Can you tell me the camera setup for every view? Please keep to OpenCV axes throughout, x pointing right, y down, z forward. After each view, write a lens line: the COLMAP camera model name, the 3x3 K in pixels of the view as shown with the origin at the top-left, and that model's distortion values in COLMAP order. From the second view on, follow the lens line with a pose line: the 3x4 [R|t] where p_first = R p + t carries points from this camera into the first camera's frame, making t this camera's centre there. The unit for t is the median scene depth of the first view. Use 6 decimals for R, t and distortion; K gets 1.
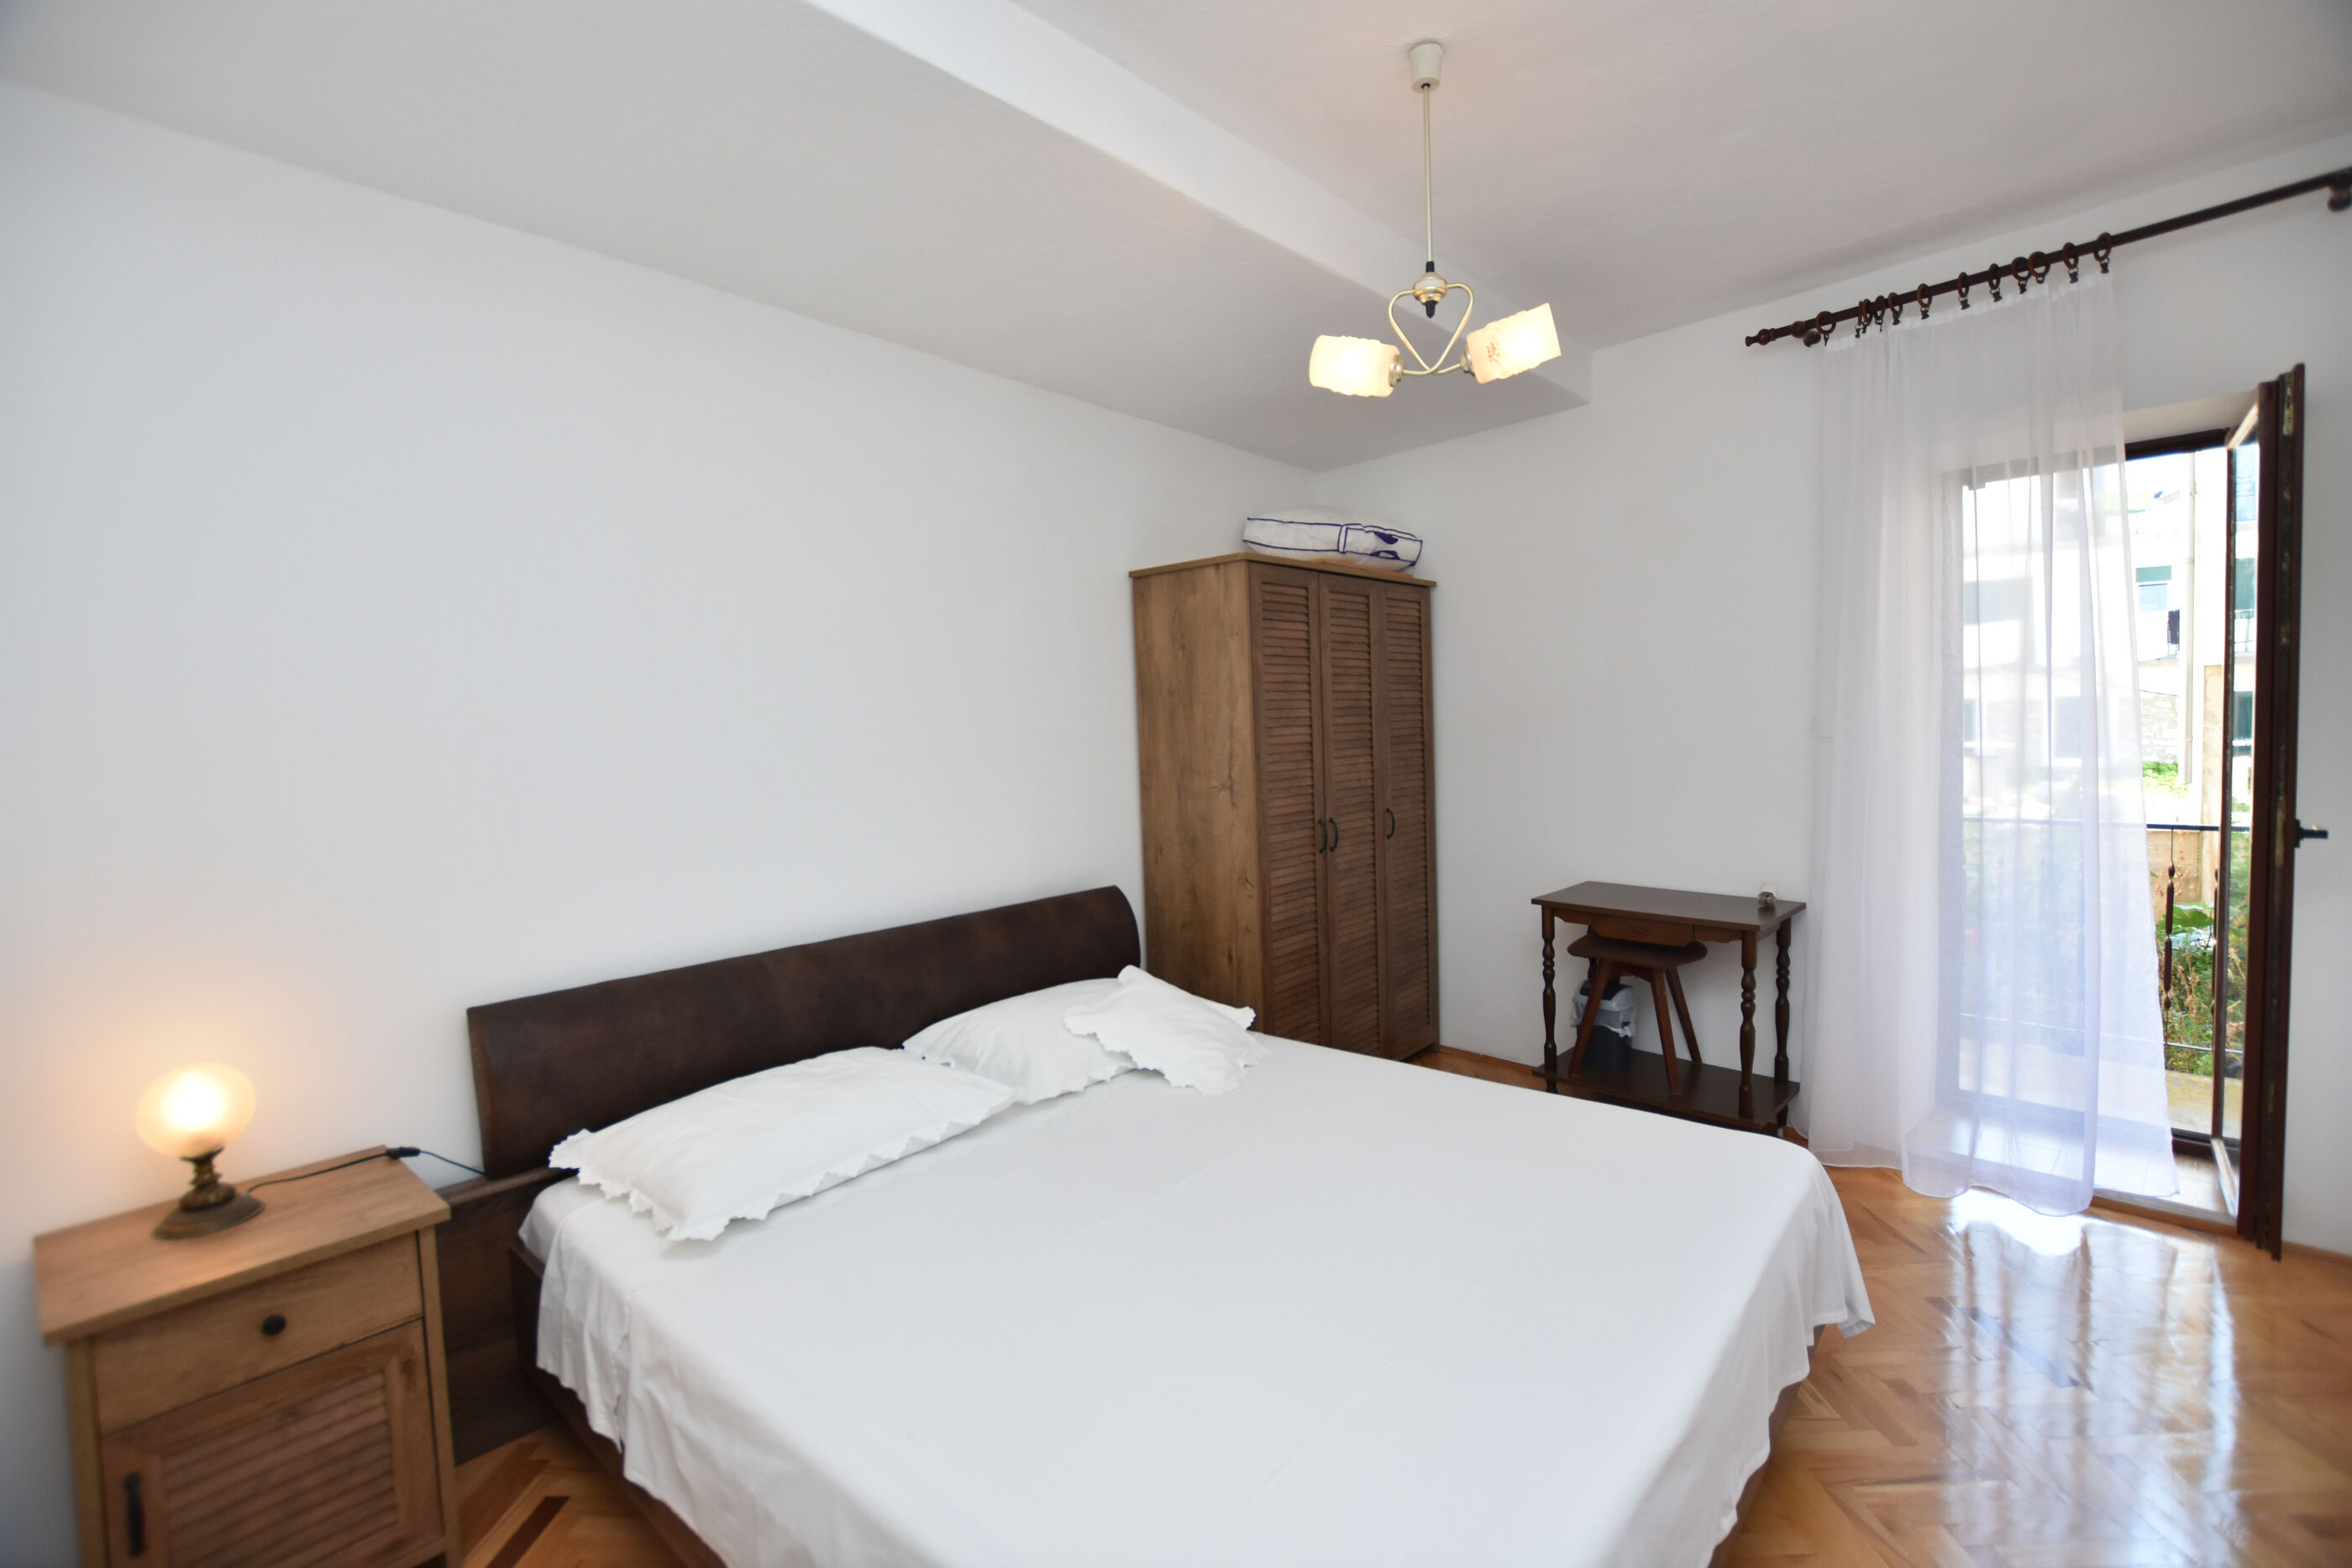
lens RADIAL K [[1052.6, 0, 1176.0], [0, 1052.6, 784.0], [0, 0, 1]] dist [-0.022756, 0.000889]
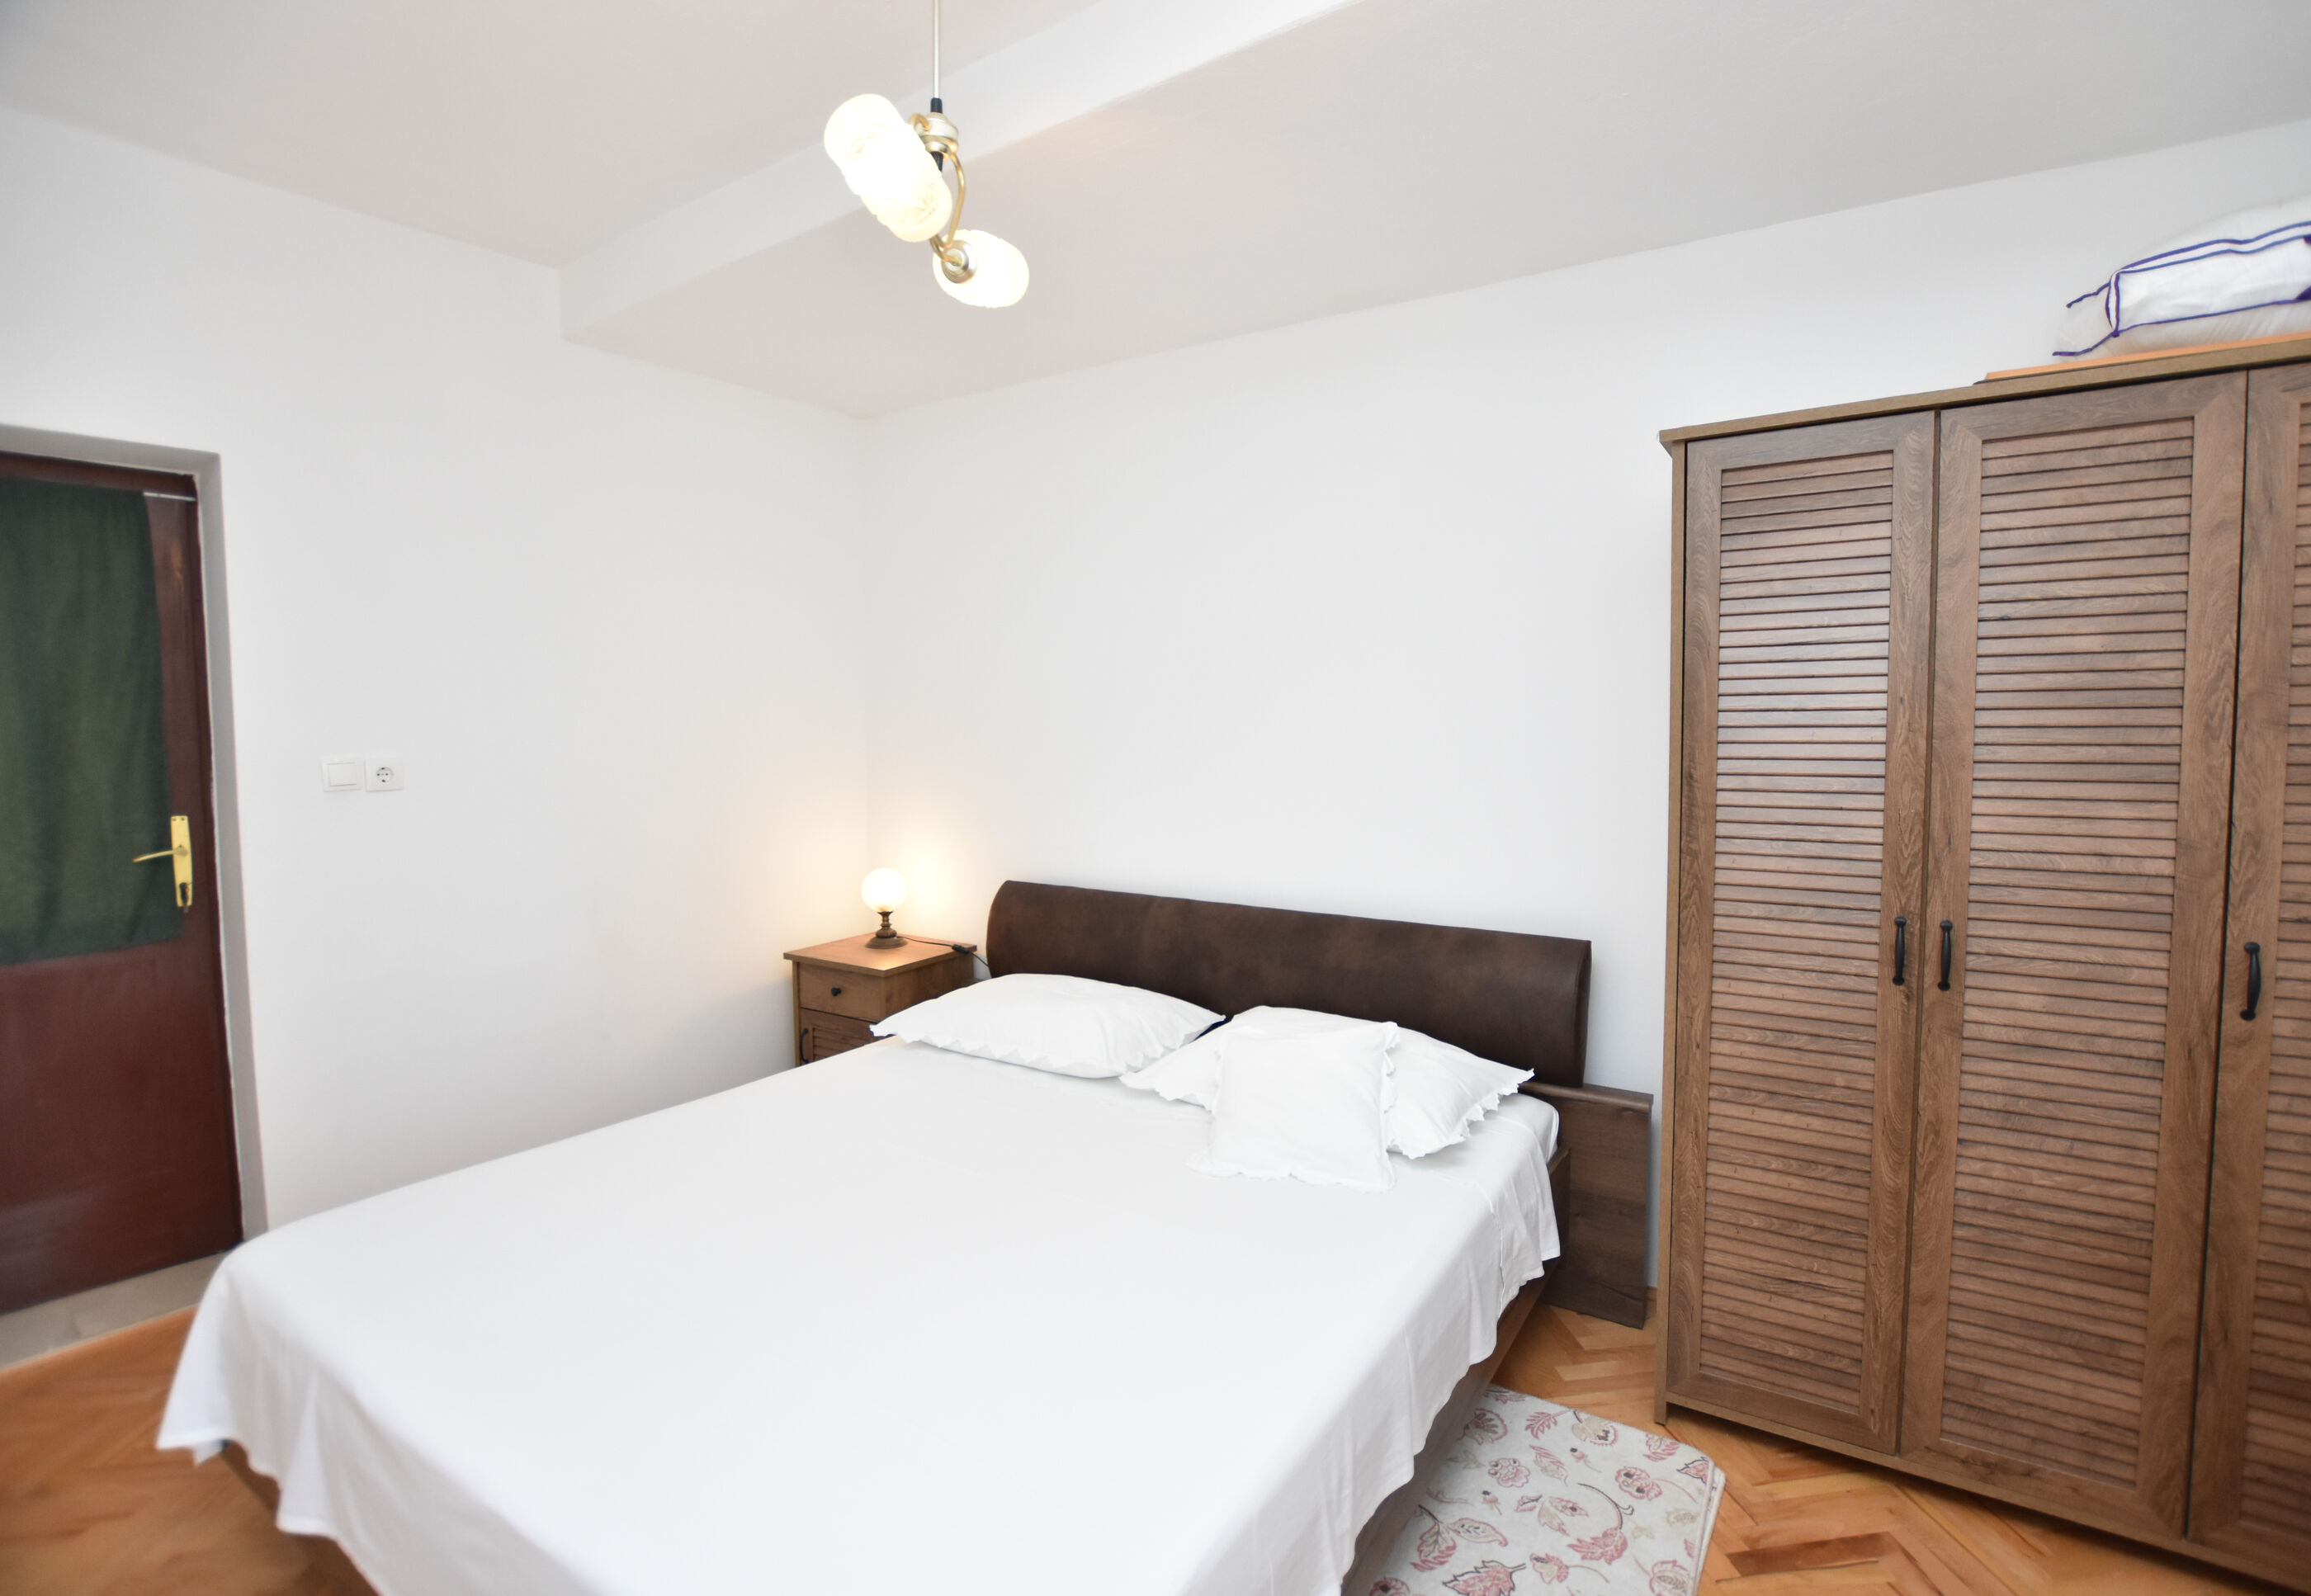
lens RADIAL K [[1053.2, 0, 1155.5], [0, 1053.2, 798.0], [0, 0, 1]] dist [-0.022585, -0.000098]
pose [[0.136867, 0.099028, -0.985627, 0.584486], [-0.058888, 0.994044, 0.091697, -0.047317], [0.988838, 0.045491, 0.141884, 0.595966]]
